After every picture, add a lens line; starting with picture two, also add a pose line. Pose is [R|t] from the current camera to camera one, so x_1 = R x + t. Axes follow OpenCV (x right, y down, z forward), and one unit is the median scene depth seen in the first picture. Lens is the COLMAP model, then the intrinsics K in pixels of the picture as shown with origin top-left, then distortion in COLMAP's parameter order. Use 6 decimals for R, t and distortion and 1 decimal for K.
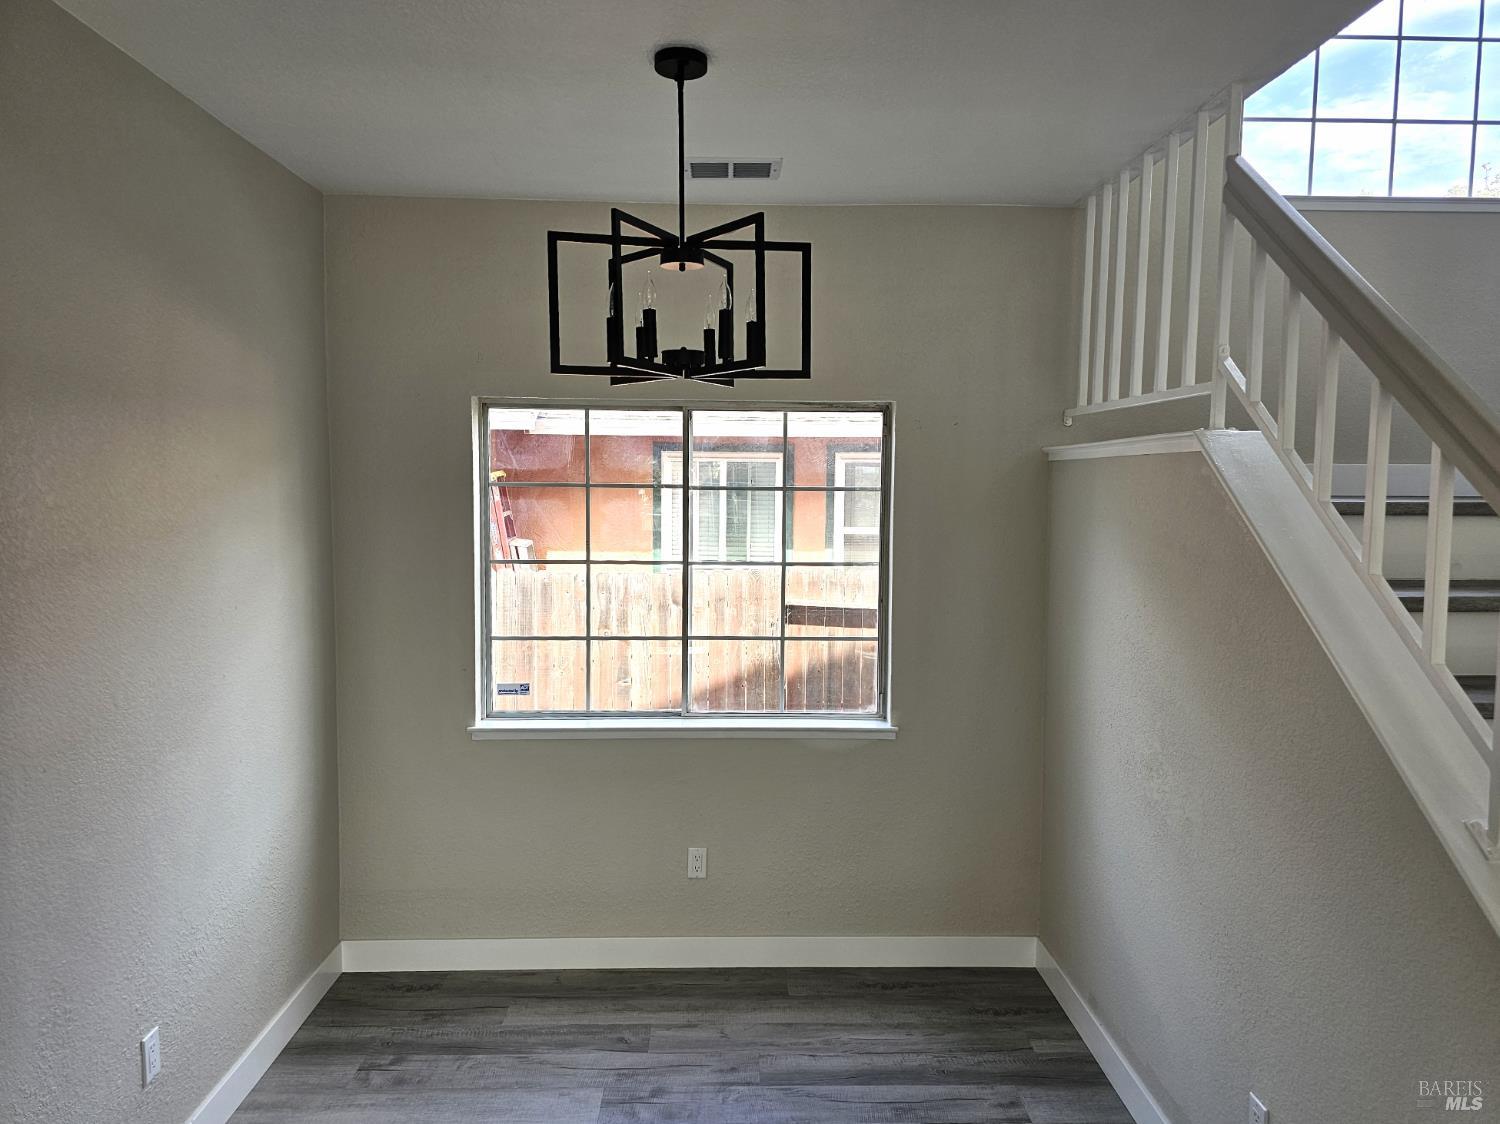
lens RADIAL K [[1005.5, 0, 738.7], [0, 1005.5, 551.3], [0, 0, 1]] dist [0.069240, -0.061940]
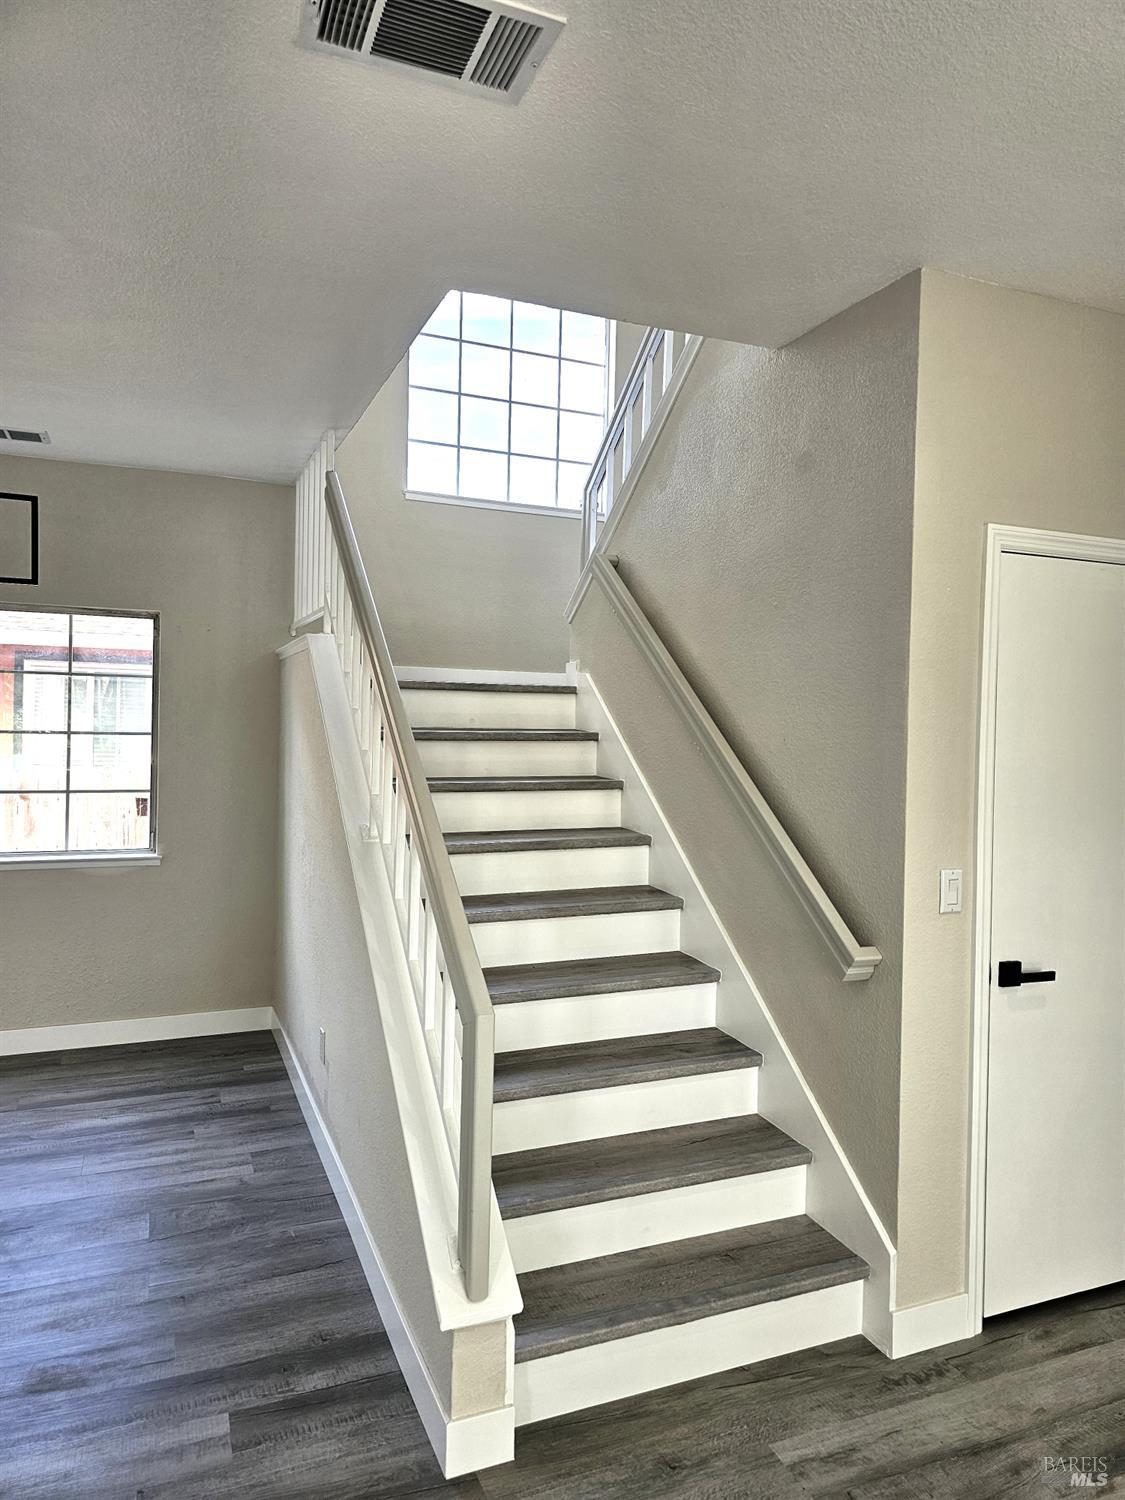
lens RADIAL K [[1005.5, 0, 559.5], [0, 1005.5, 723.8], [0, 0, 1]] dist [0.069240, -0.061940]
pose [[0.936500, 0.009231, 0.350545, 0.188404], [0.012242, 0.998184, -0.058990, 0.092604], [-0.350453, 0.059536, 0.934686, -0.470164]]
